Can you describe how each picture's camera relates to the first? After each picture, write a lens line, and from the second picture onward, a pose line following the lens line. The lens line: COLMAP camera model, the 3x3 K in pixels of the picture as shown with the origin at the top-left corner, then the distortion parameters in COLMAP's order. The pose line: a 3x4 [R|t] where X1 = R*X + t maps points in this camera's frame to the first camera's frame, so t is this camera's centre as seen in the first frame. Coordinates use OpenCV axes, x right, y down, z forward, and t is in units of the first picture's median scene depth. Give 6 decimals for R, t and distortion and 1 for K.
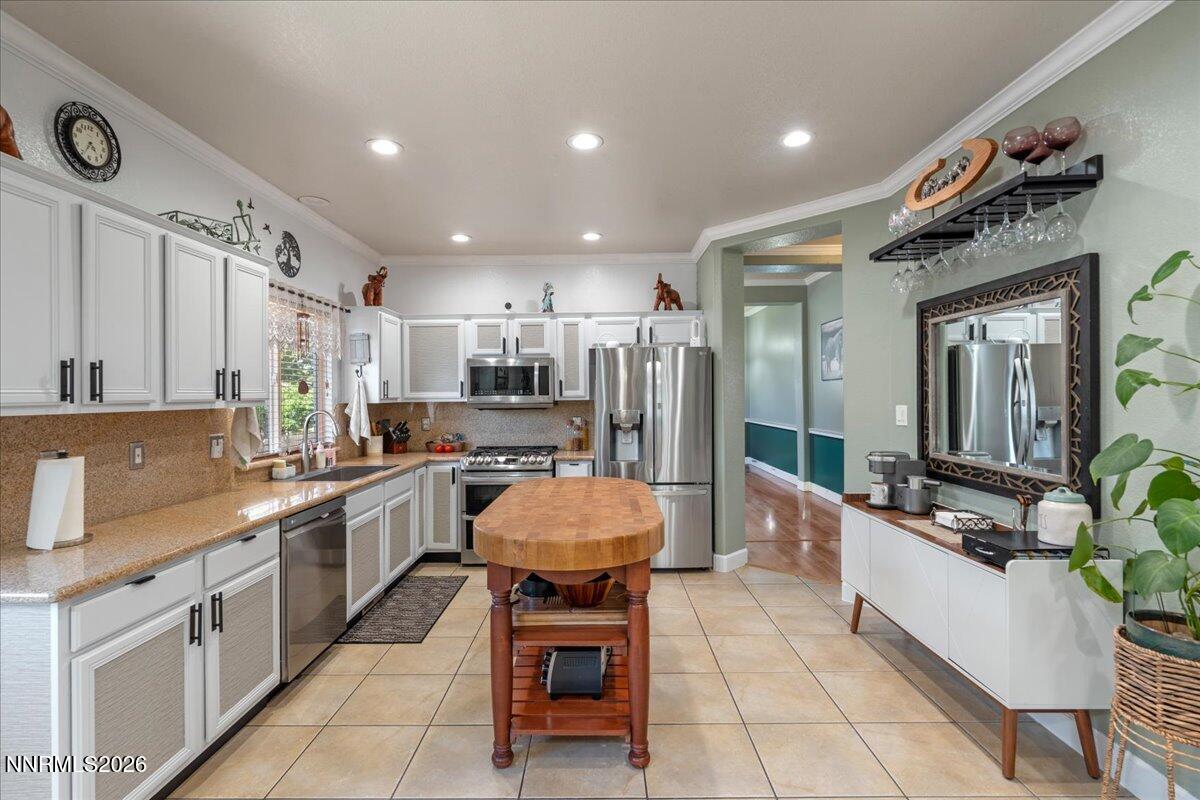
lens RADIAL K [[559.1, 0, 597.3], [0, 559.1, 390.3], [0, 0, 1]] dist [-0.004128, -0.000701]
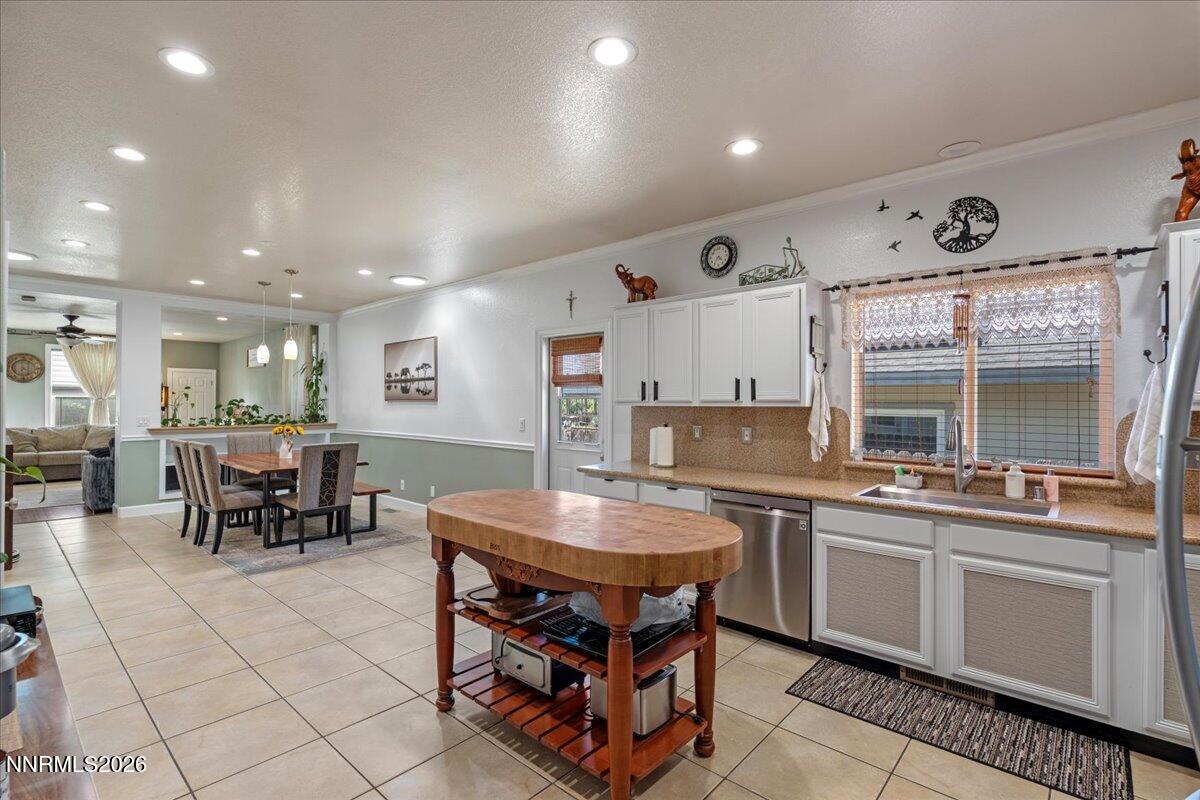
lens RADIAL K [[559.1, 0, 599.4], [0, 559.1, 403.1], [0, 0, 1]] dist [-0.004128, -0.000701]
pose [[-0.658190, 0.015675, -0.752689, 0.434416], [0.013465, 0.999868, 0.009047, 0.004278], [0.752732, -0.004180, -0.658314, 1.167647]]
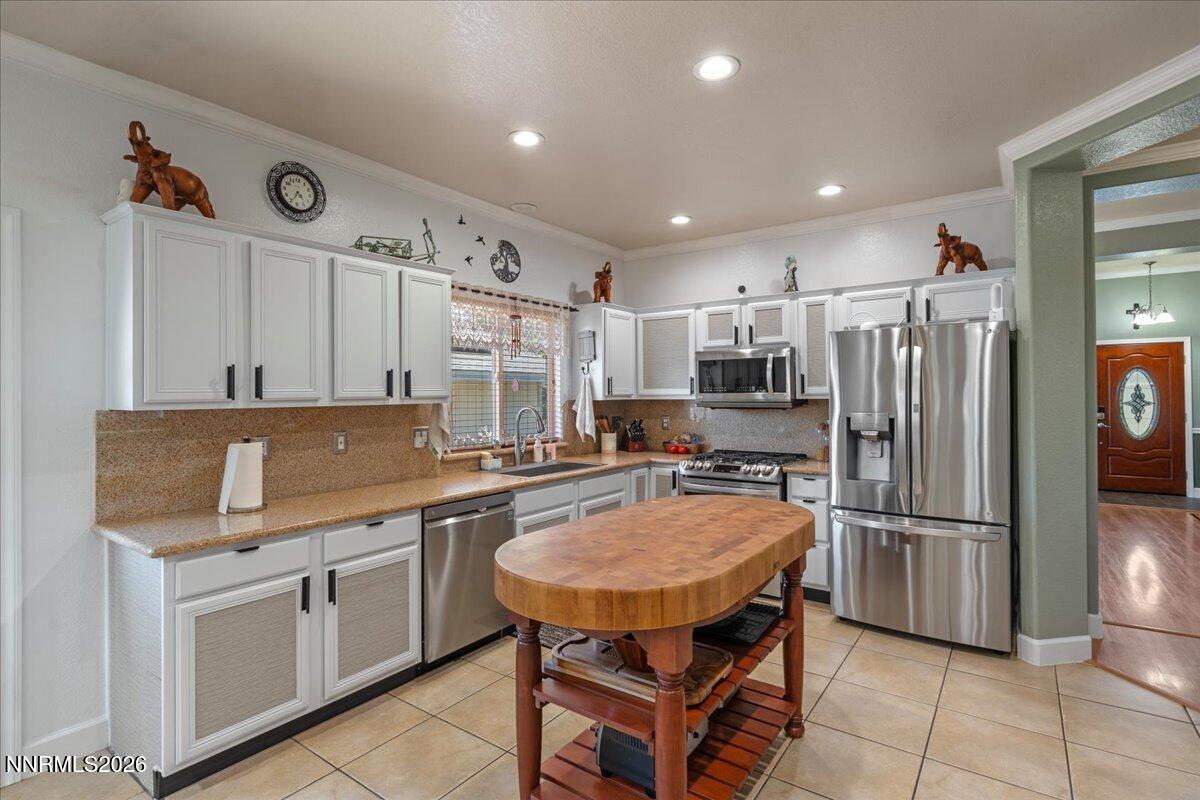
lens RADIAL K [[577.9, 0, 607.7], [0, 577.9, 384.4], [0, 0, 1]] dist [-0.004156, 0.000711]
pose [[0.822280, -0.004962, -0.569061, 0.248391], [0.004152, 0.999988, -0.002720, -0.002386], [0.569067, -0.000126, 0.822291, 0.201276]]
